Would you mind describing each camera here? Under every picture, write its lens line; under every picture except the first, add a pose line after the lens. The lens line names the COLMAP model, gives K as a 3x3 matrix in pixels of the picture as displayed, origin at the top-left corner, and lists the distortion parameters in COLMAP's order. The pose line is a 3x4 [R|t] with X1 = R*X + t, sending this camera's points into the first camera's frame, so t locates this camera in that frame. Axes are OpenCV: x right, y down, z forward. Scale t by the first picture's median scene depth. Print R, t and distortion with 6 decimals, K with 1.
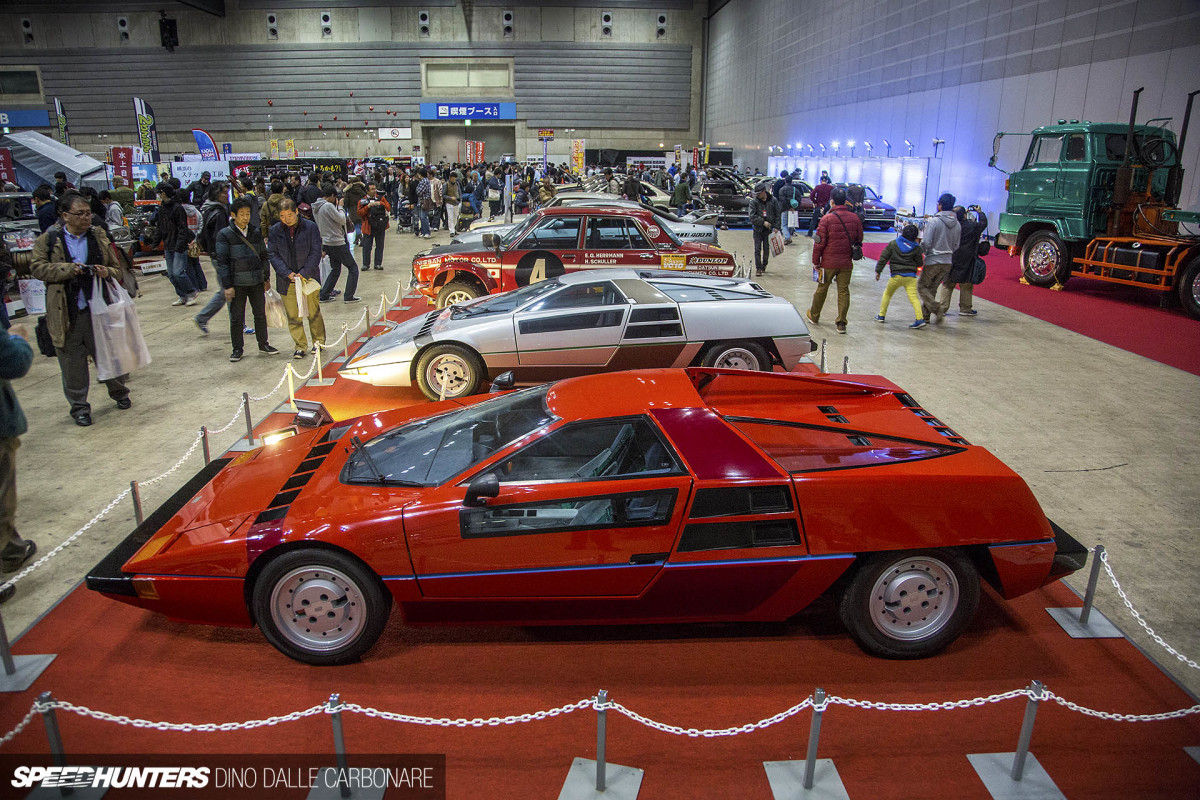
lens RADIAL K [[839.5, 0, 602.1], [0, 839.5, 407.4], [0, 0, 1]] dist [-0.102237, 0.053068]
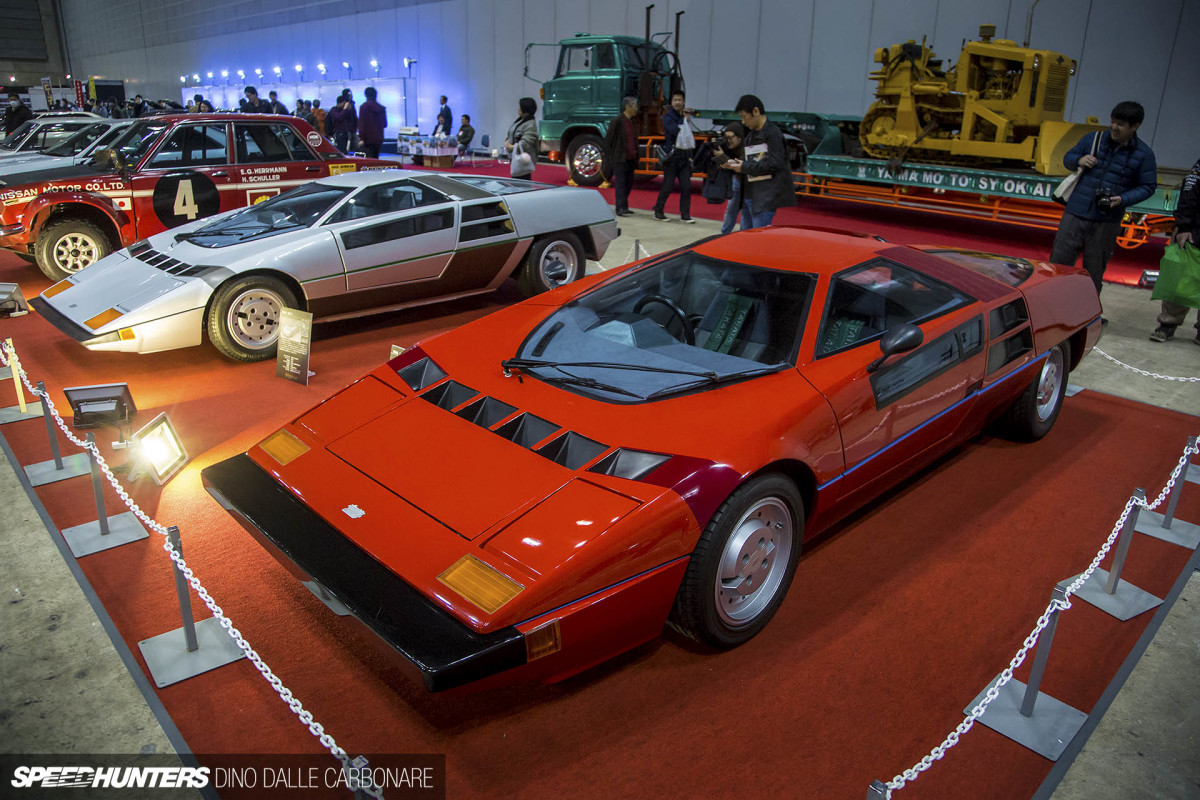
lens RADIAL K [[839.5, 0, 598.5], [0, 839.5, 408.0], [0, 0, 1]] dist [-0.102237, 0.053068]
pose [[0.750316, -0.223350, 0.622206, -0.214341], [0.181786, 0.974621, 0.130640, -0.001395], [-0.635594, 0.015087, 0.771876, 0.130119]]
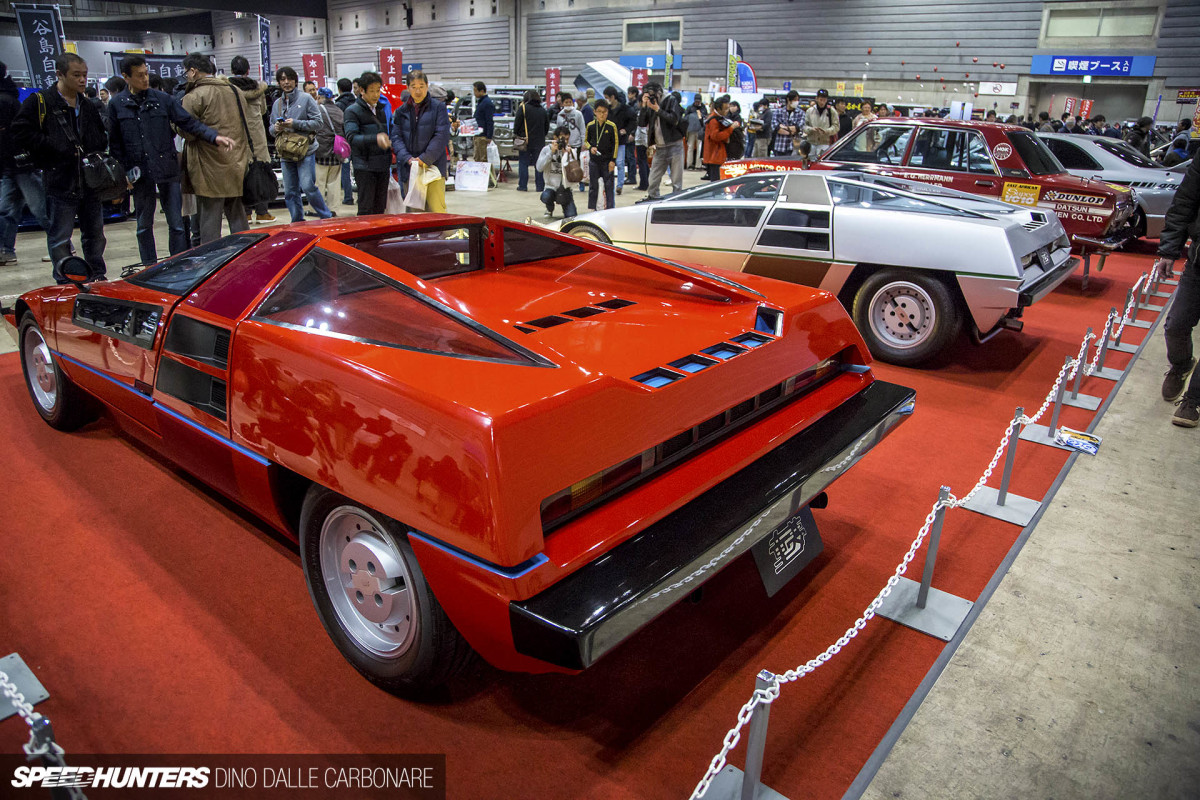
lens RADIAL K [[839.5, 0, 596.0], [0, 839.5, 405.7], [0, 0, 1]] dist [-0.102237, 0.053068]
pose [[0.750892, 0.242165, -0.614424, 0.210739], [-0.217772, 0.969104, 0.115815, 0.002514], [0.623487, 0.046839, 0.780429, 0.159219]]
